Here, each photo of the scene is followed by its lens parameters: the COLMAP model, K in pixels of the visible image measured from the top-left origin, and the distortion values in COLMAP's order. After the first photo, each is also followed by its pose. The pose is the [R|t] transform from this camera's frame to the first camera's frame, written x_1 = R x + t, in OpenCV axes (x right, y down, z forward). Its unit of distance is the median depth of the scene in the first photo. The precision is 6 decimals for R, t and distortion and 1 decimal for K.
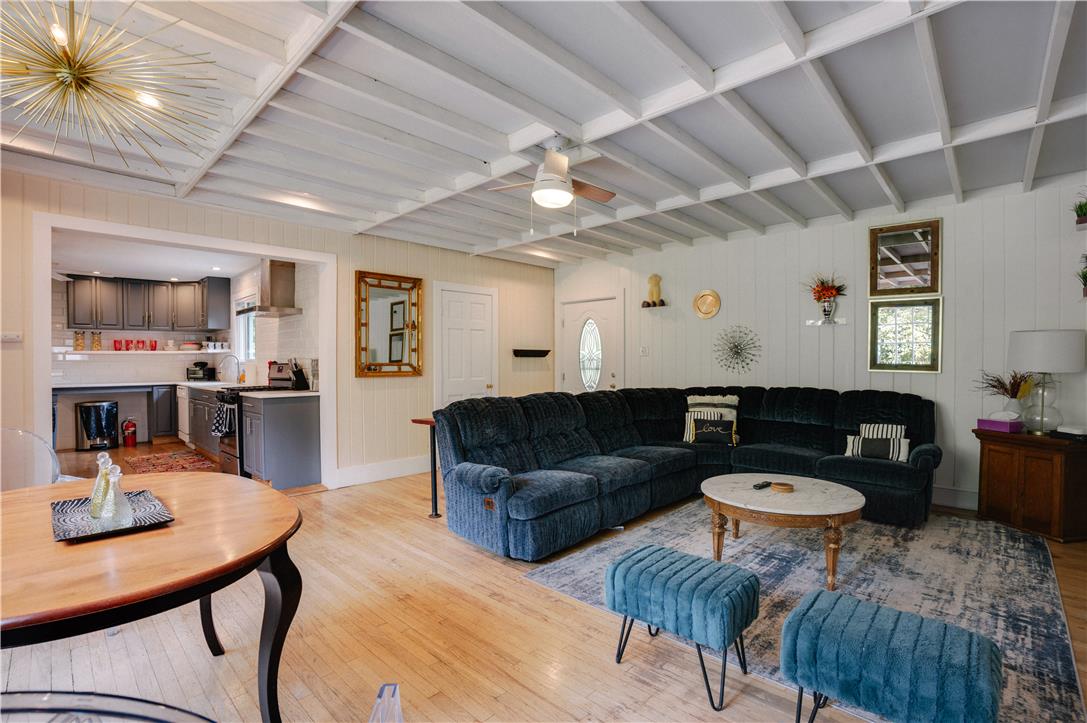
lens RADIAL K [[503.5, 0, 545.3], [0, 503.5, 364.8], [0, 0, 1]] dist [-0.084694, 0.034668]
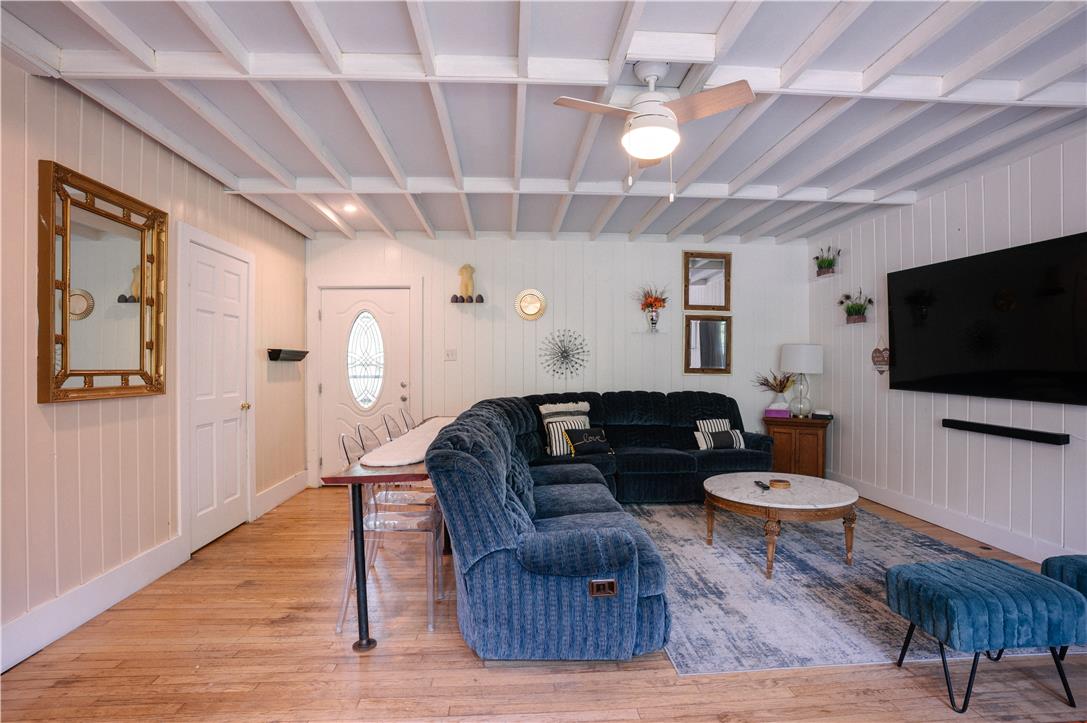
lens RADIAL K [[507.6, 0, 544.5], [0, 507.6, 364.2], [0, 0, 1]] dist [-0.083808, 0.035797]
pose [[0.680537, 0.002498, 0.732710, -0.358400], [0.007252, 0.999922, -0.010144, -0.001525], [-0.732678, 0.012217, 0.680466, 0.350385]]
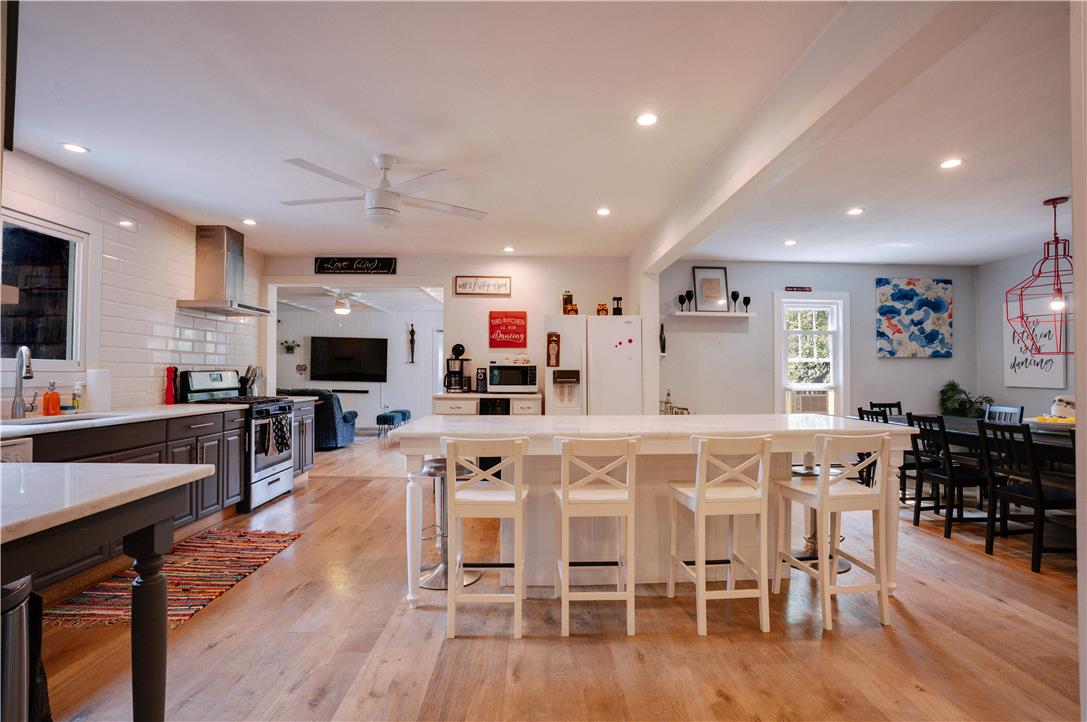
lens RADIAL K [[507.6, 0, 544.5], [0, 507.6, 363.7], [0, 0, 1]] dist [-0.083808, 0.035797]
pose [[-0.707089, 0.012564, 0.707013, -1.524574], [0.001898, 0.999872, -0.015870, -0.000393], [-0.707122, -0.009880, -0.707022, 1.212307]]
